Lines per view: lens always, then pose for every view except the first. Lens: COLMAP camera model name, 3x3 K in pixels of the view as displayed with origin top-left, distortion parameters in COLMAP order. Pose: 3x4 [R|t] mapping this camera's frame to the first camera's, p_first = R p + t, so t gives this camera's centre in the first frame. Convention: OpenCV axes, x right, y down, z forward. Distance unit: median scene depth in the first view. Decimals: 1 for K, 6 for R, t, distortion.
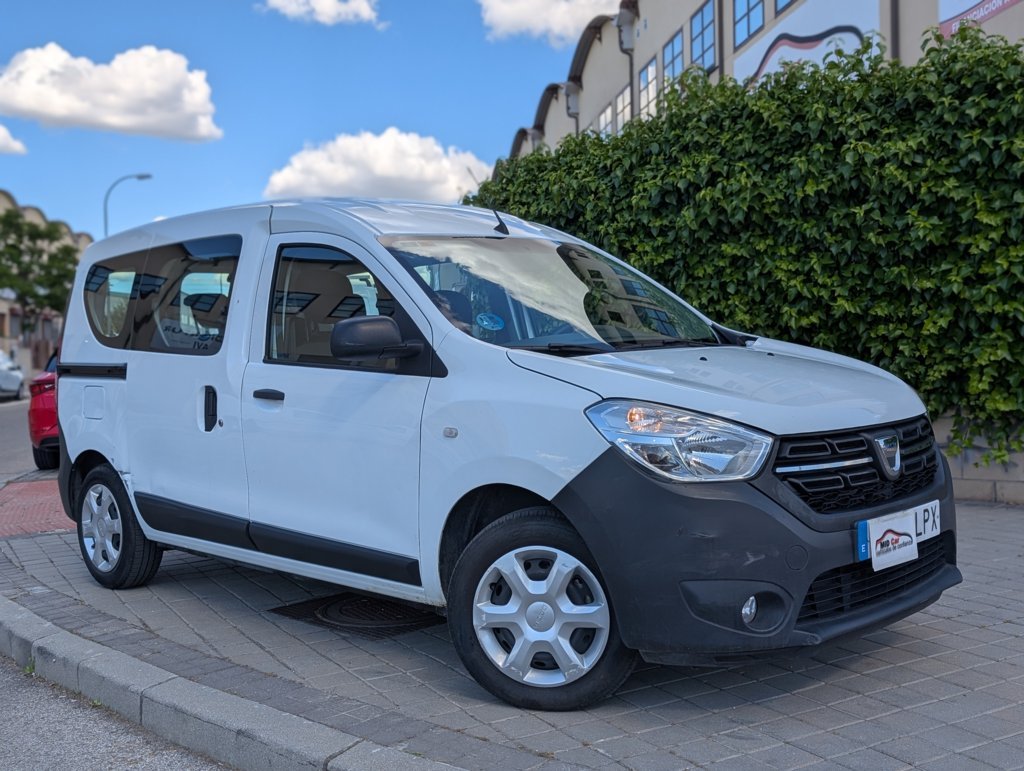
lens RADIAL K [[1125.4, 0, 512.0], [0, 1125.4, 385.5], [0, 0, 1]] dist [0.125027, -0.345258]
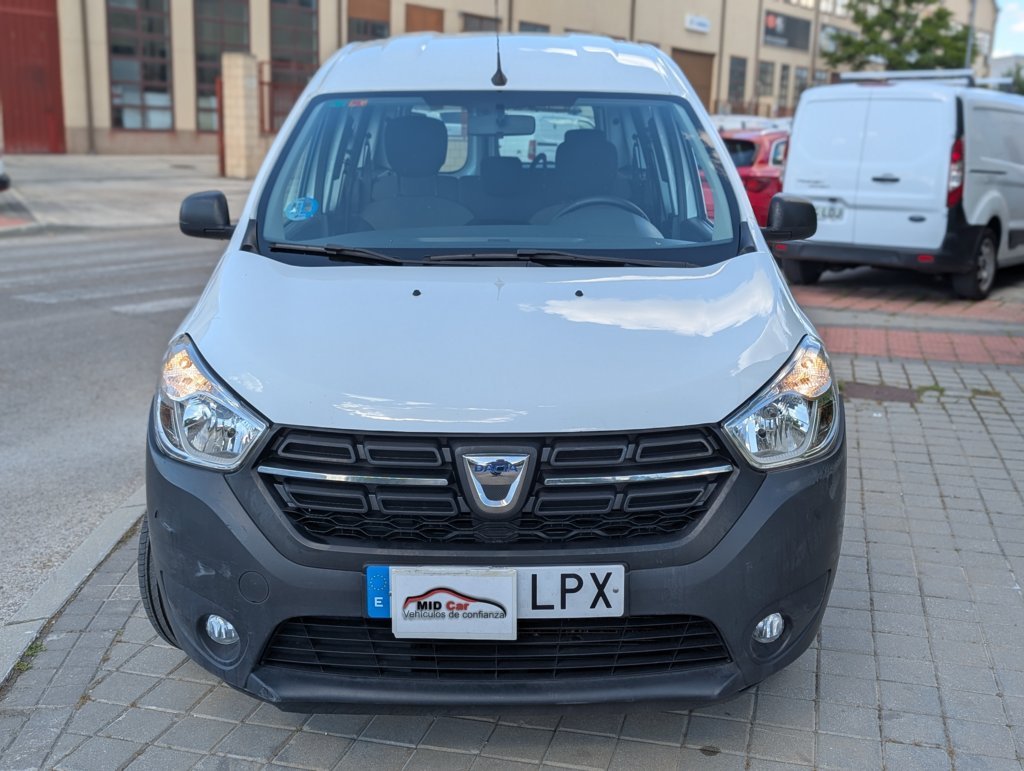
lens RADIAL K [[1125.4, 0, 512.0], [0, 1125.4, 385.5], [0, 0, 1]] dist [0.125027, -0.345258]
pose [[0.713128, 0.200072, -0.671878, 0.788384], [-0.060008, 0.972314, 0.225844, -0.146802], [0.698461, -0.120737, 0.705390, 0.559545]]
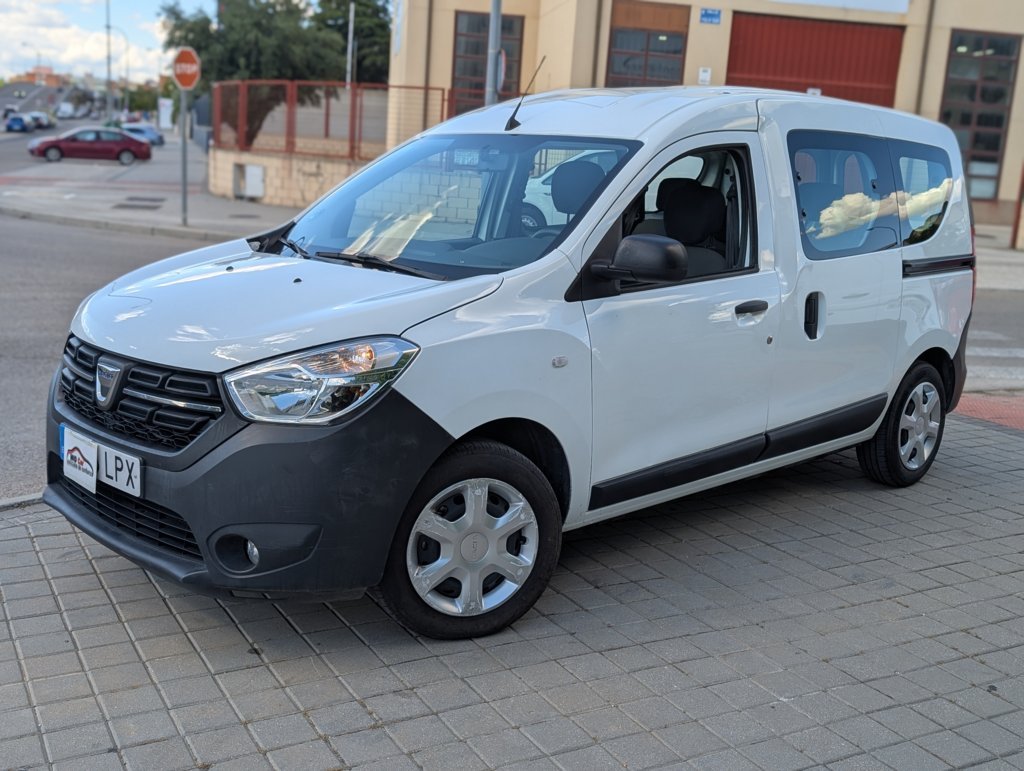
lens RADIAL K [[1125.4, 0, 512.0], [0, 1125.4, 385.5], [0, 0, 1]] dist [0.125027, -0.345258]
pose [[-0.026095, 0.223932, -0.974255, 1.291660], [-0.082161, 0.970810, 0.225340, -0.187389], [0.996277, 0.085926, -0.006934, 1.379660]]
